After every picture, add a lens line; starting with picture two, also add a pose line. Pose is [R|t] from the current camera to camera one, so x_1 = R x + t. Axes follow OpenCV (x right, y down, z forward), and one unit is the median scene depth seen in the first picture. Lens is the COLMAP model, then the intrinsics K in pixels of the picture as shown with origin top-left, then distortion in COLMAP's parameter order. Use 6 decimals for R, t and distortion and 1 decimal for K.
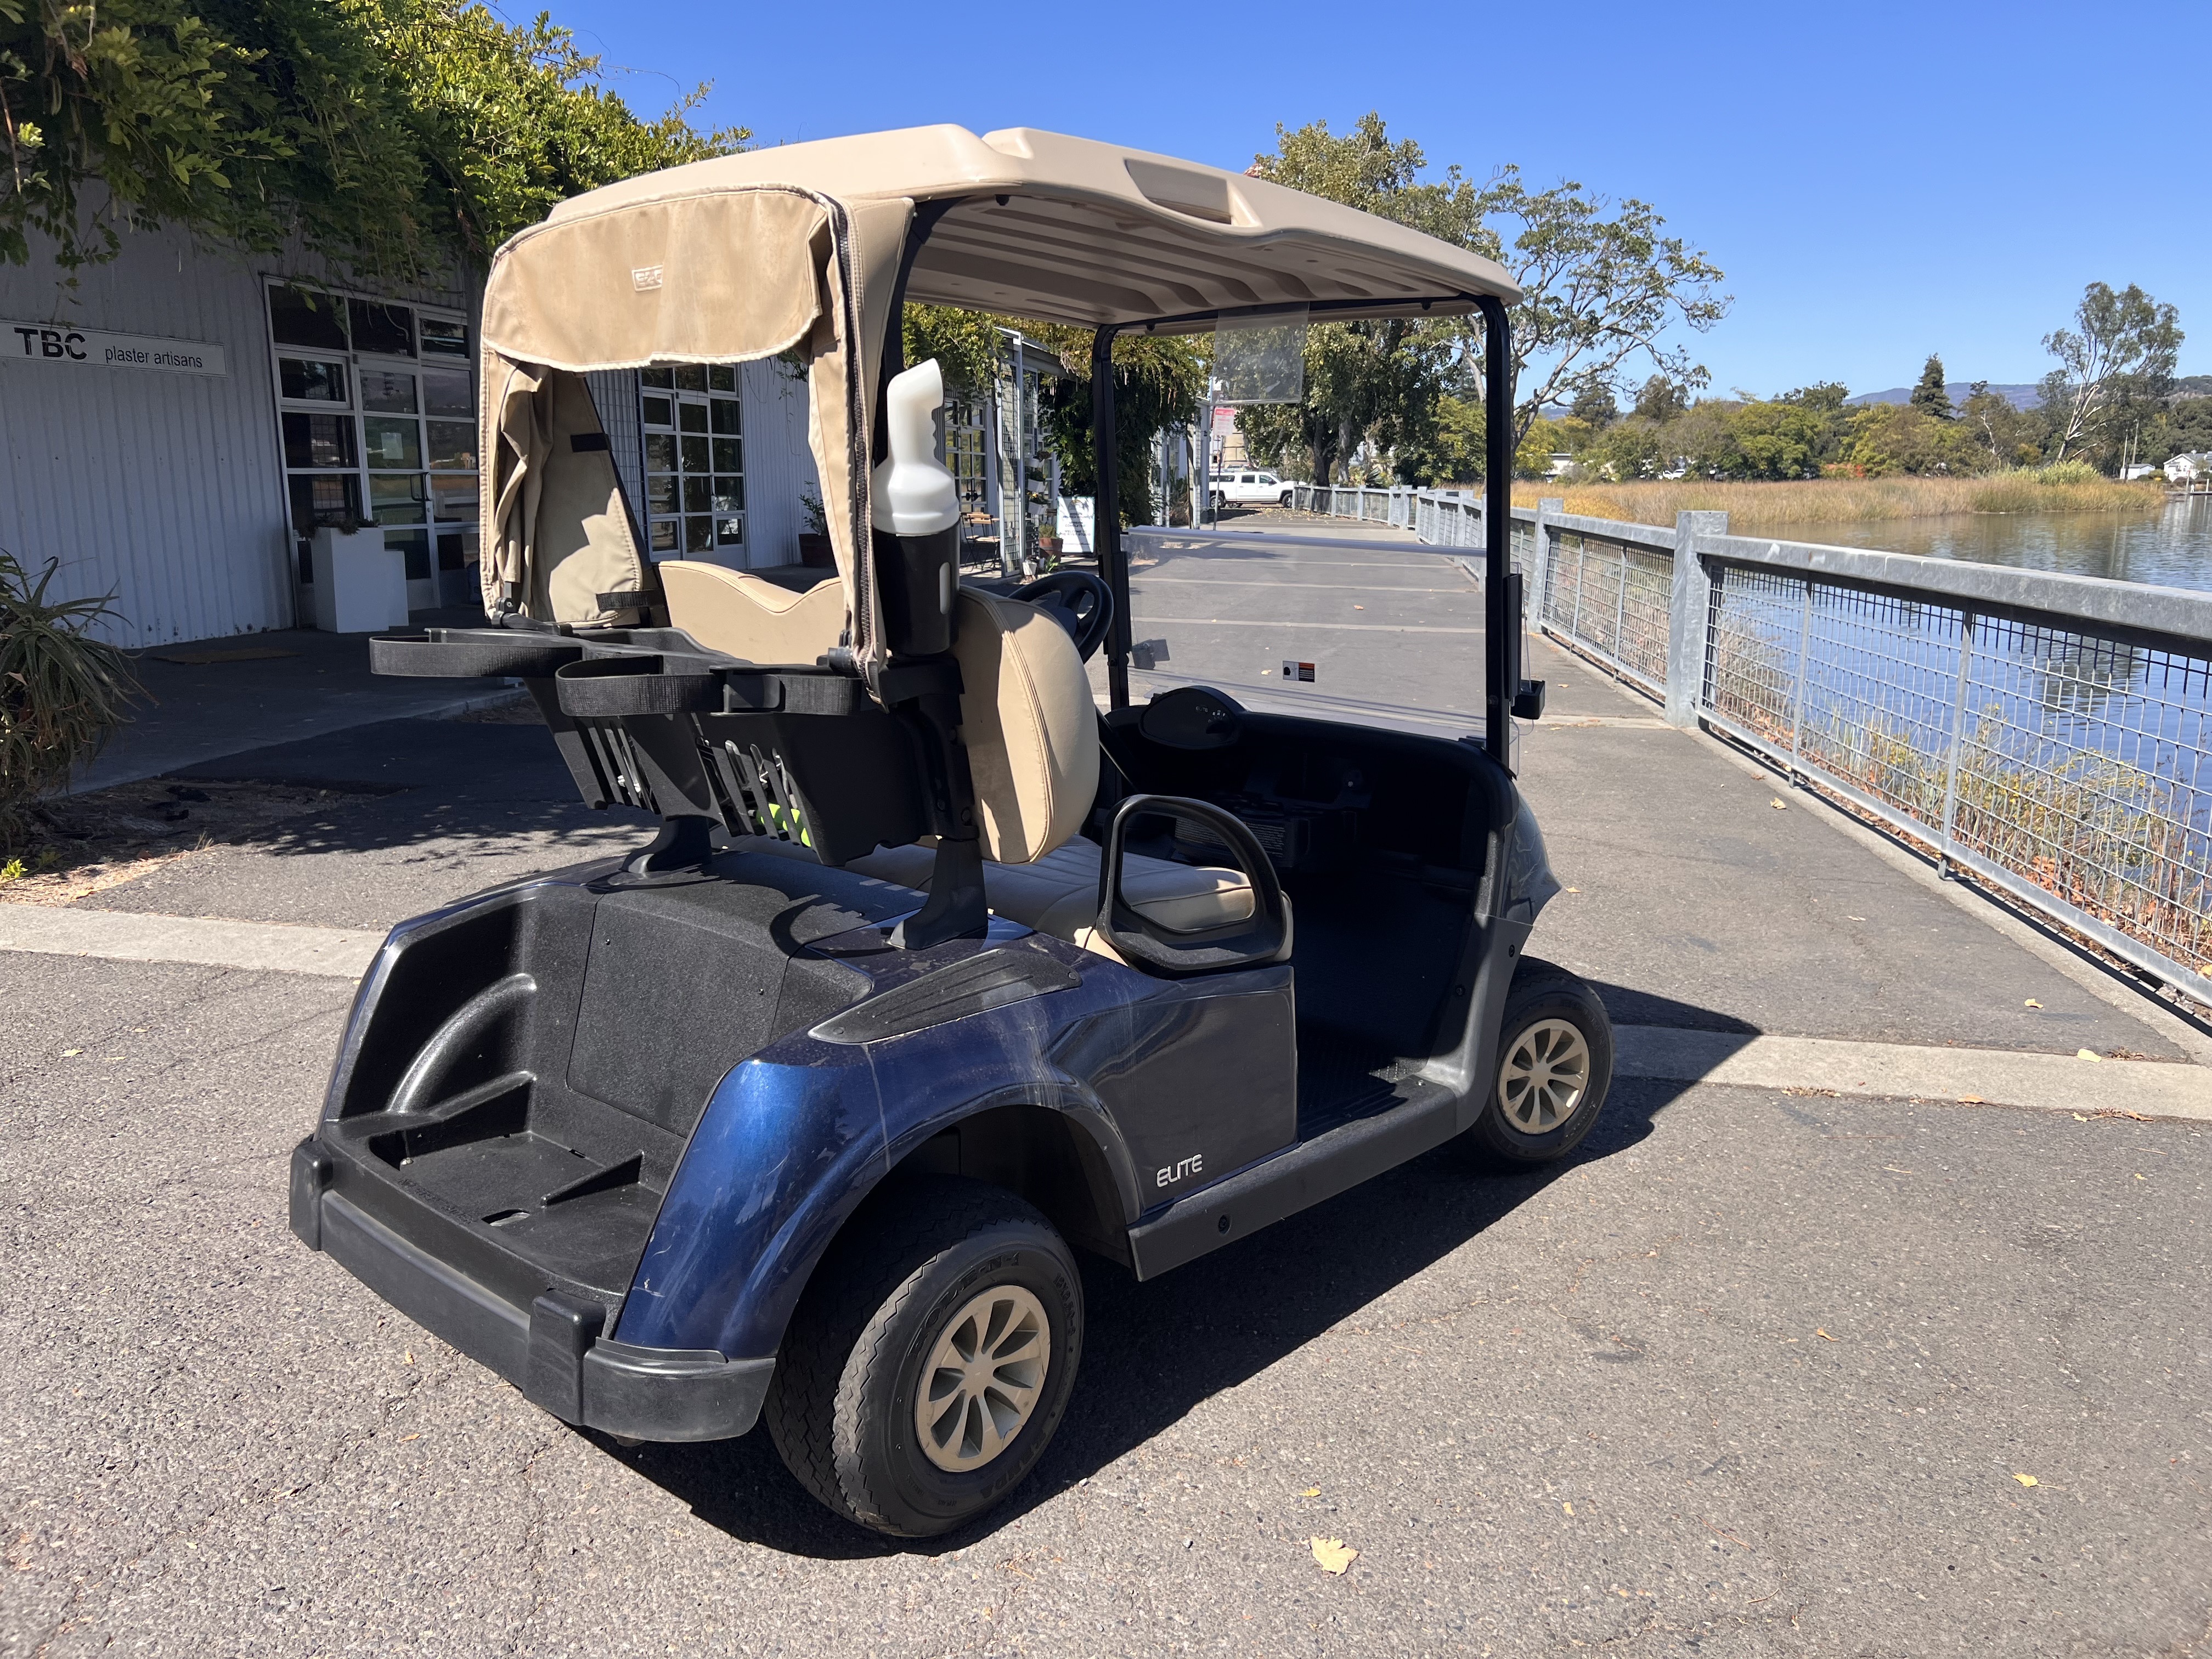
lens RADIAL K [[1673.5, 0, 1086.5], [0, 1673.5, 819.6], [0, 0, 1]] dist [0.037422, -0.040888]
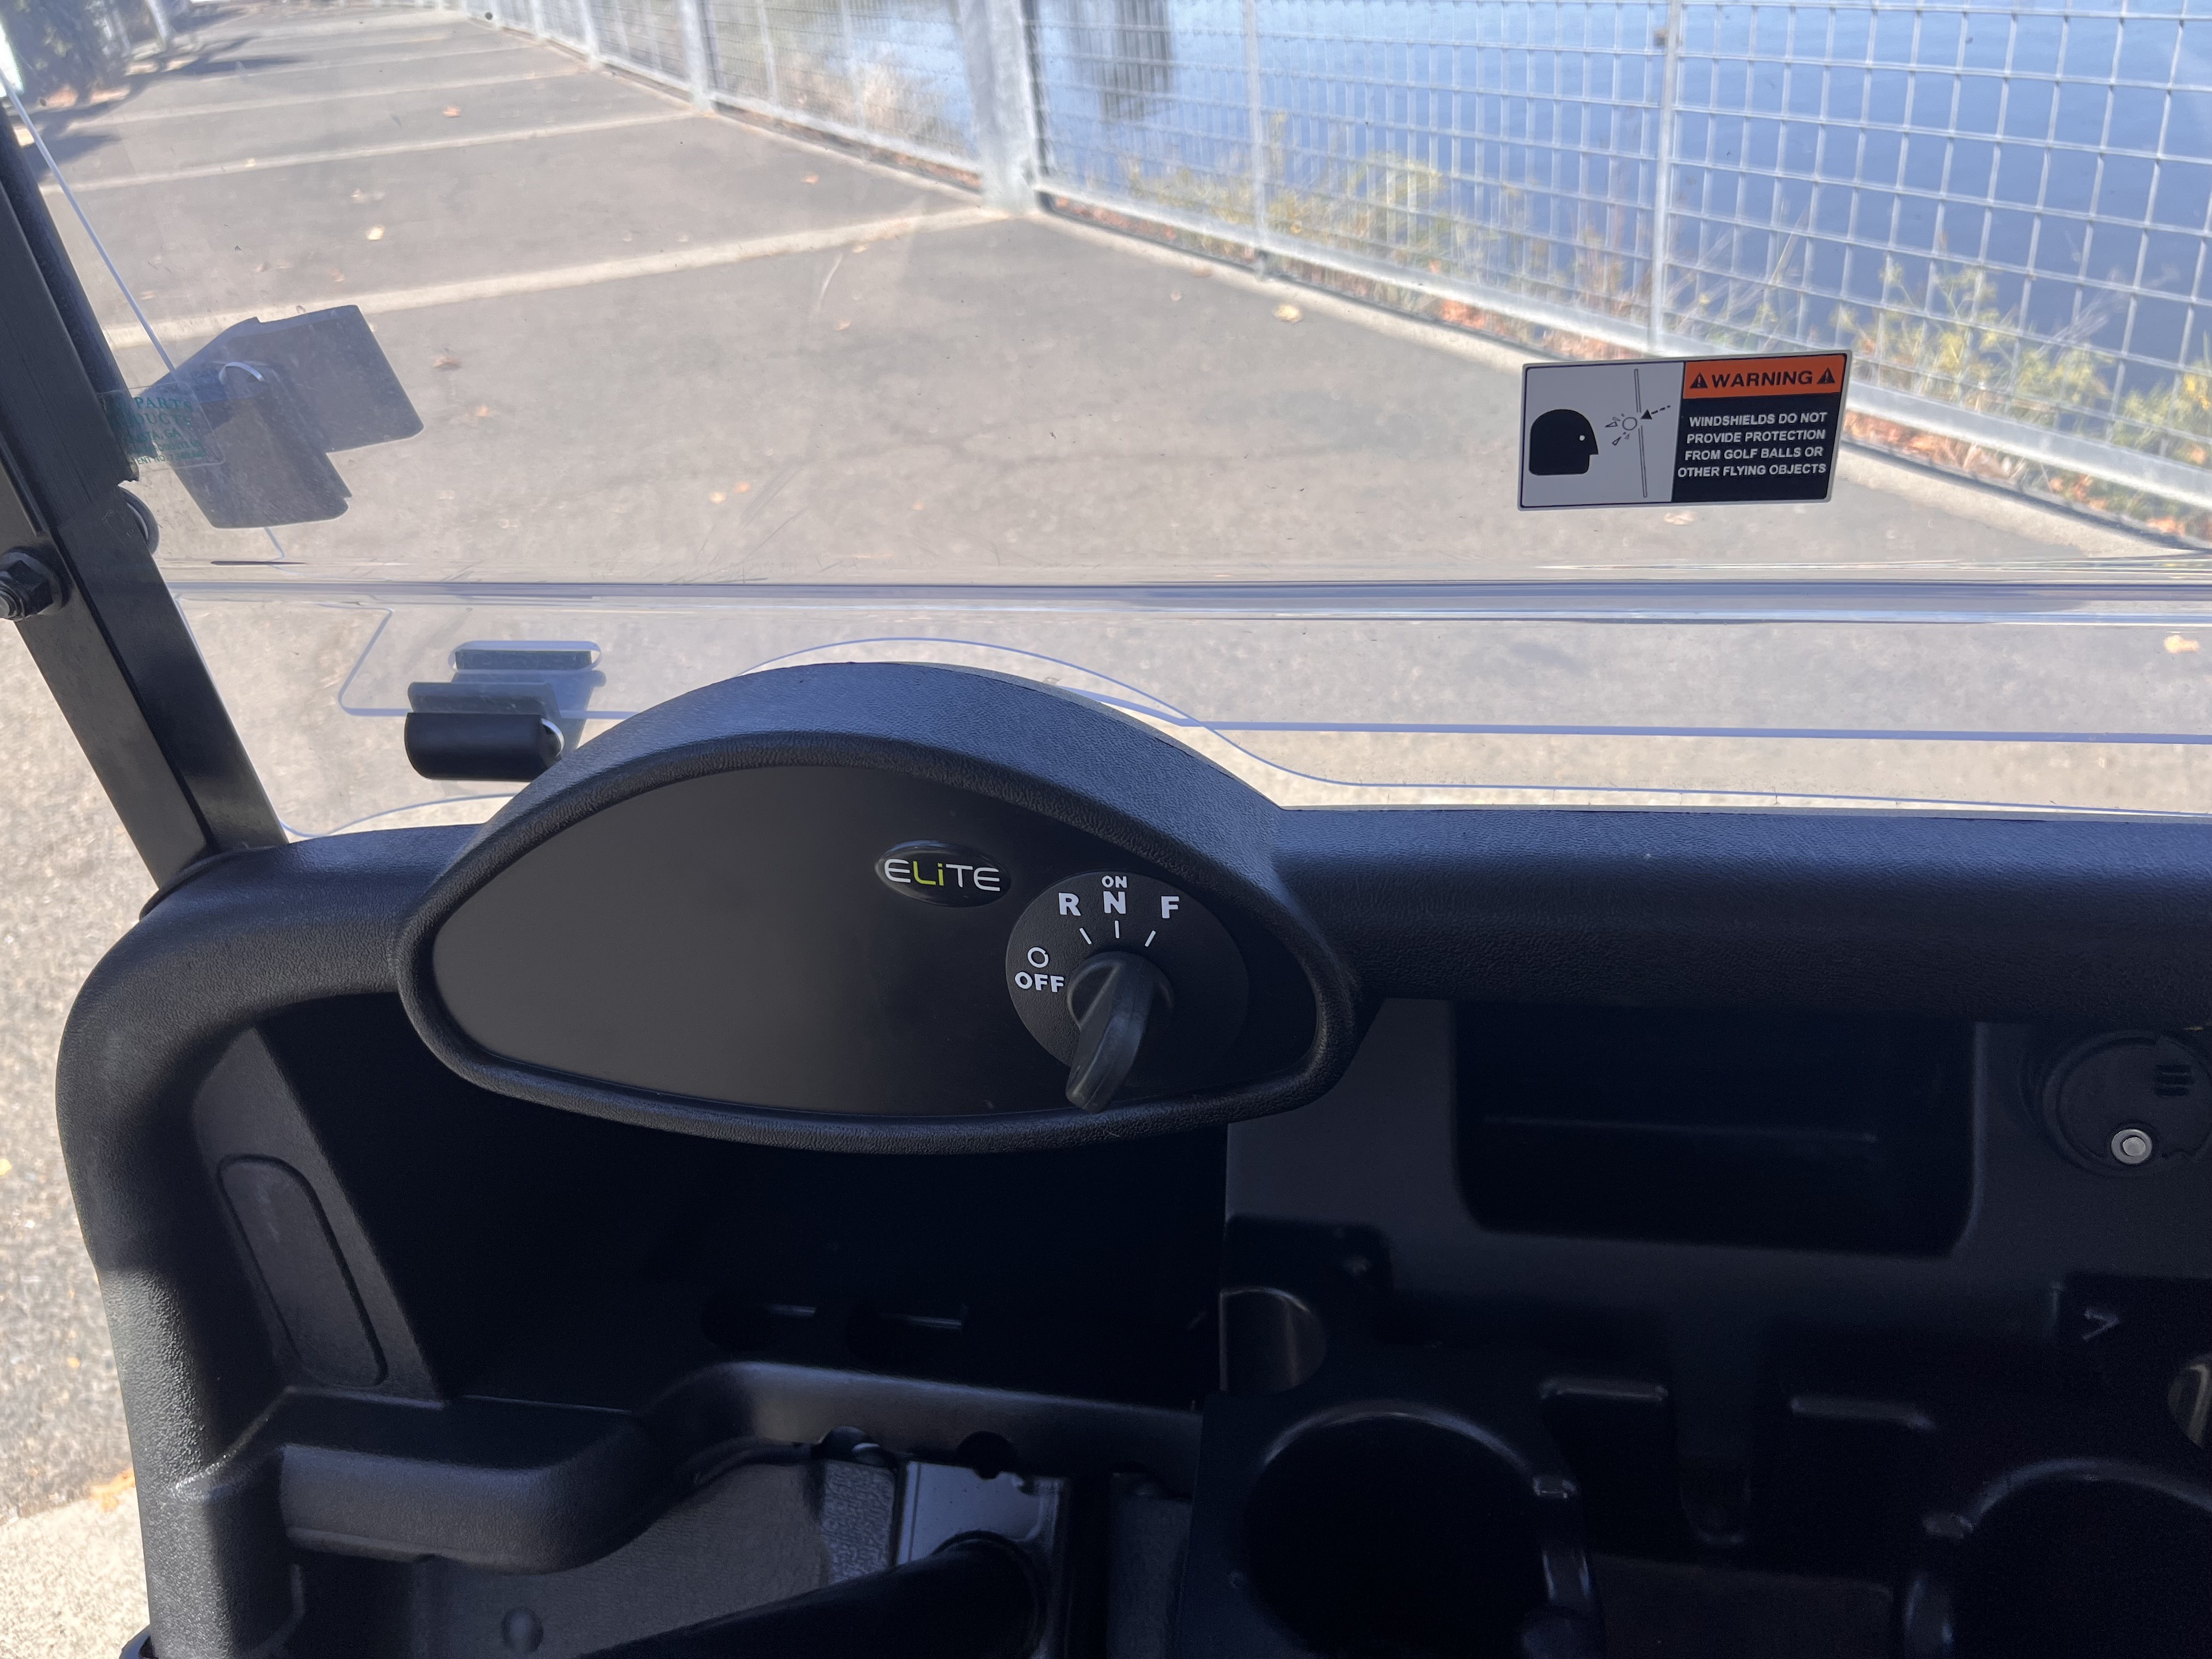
lens RADIAL K [[1673.5, 0, 1097.7], [0, 1673.5, 835.6], [0, 0, 1]] dist [0.037422, -0.040888]
pose [[0.855164, -0.330326, 0.399474, 0.010692], [0.202606, 0.922350, 0.328969, -0.039636], [-0.477121, -0.200386, 0.855687, 0.325289]]
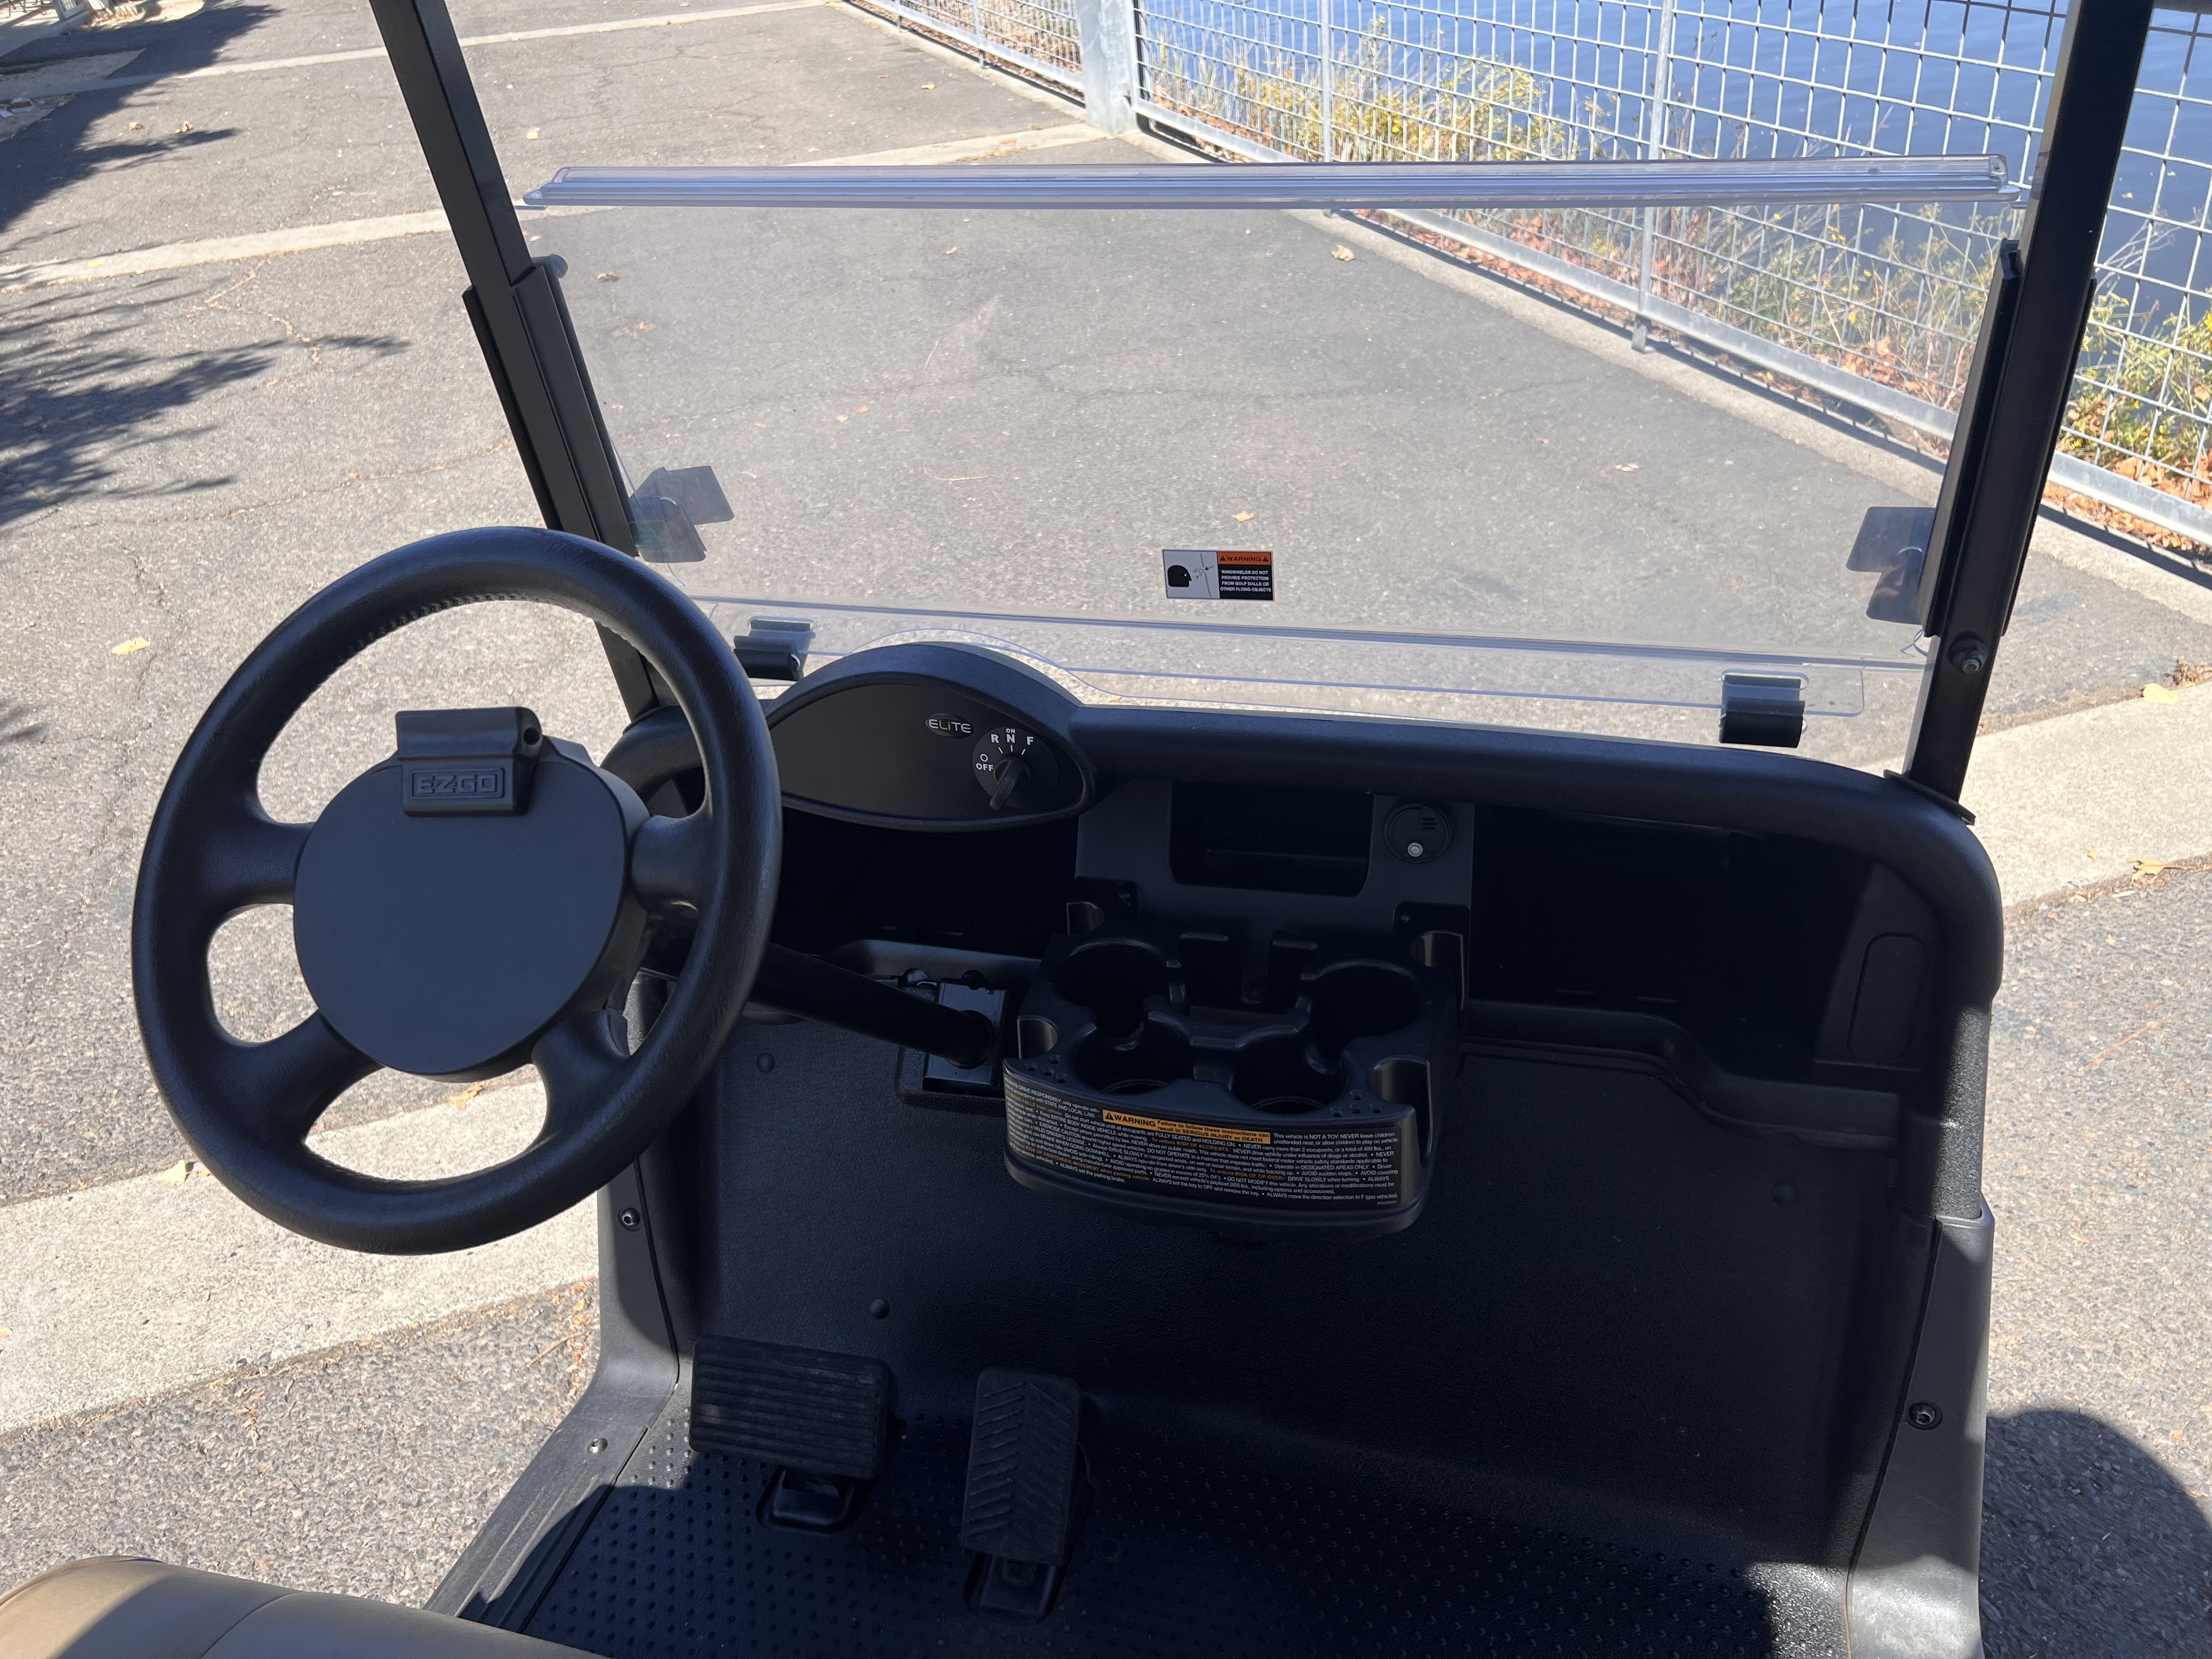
lens RADIAL K [[1673.5, 0, 1105.5], [0, 1673.5, 828.0], [0, 0, 1]] dist [0.037422, -0.040888]
pose [[0.887719, -0.320848, 0.330169, -0.009062], [0.184616, 0.905056, 0.383133, -0.063882], [-0.421749, -0.279160, 0.862669, 0.249540]]
